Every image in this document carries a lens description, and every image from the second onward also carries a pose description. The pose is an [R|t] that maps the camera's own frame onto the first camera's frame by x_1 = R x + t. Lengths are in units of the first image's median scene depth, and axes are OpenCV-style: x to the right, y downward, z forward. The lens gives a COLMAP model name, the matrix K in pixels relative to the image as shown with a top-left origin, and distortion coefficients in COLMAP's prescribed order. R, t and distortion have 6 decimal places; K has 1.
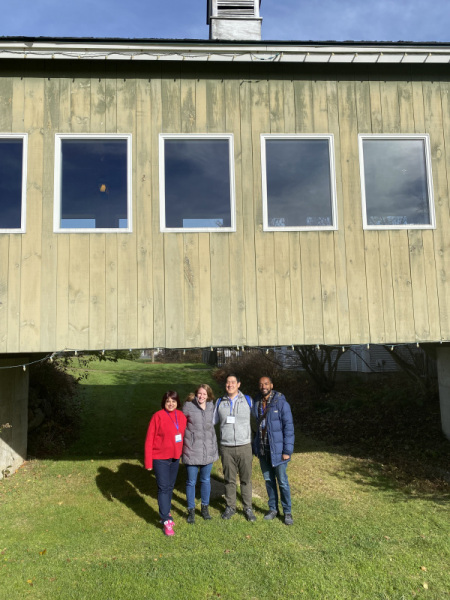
lens RADIAL K [[452.5, 0, 226.8], [0, 452.5, 300.2], [0, 0, 1]] dist [-0.020812, -0.003258]
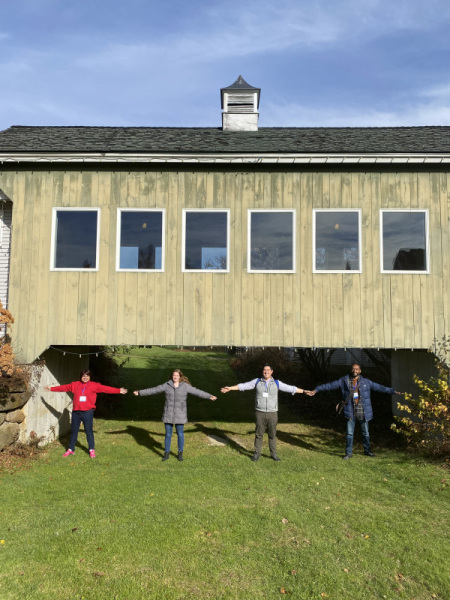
lens RADIAL K [[452.5, 0, 223.7], [0, 452.5, 299.5], [0, 0, 1]] dist [-0.020812, -0.003258]
pose [[0.996827, 0.028924, -0.074163, 0.117969], [-0.027215, 0.999343, 0.023948, -0.095223], [0.074806, -0.021853, 0.996959, -0.559861]]
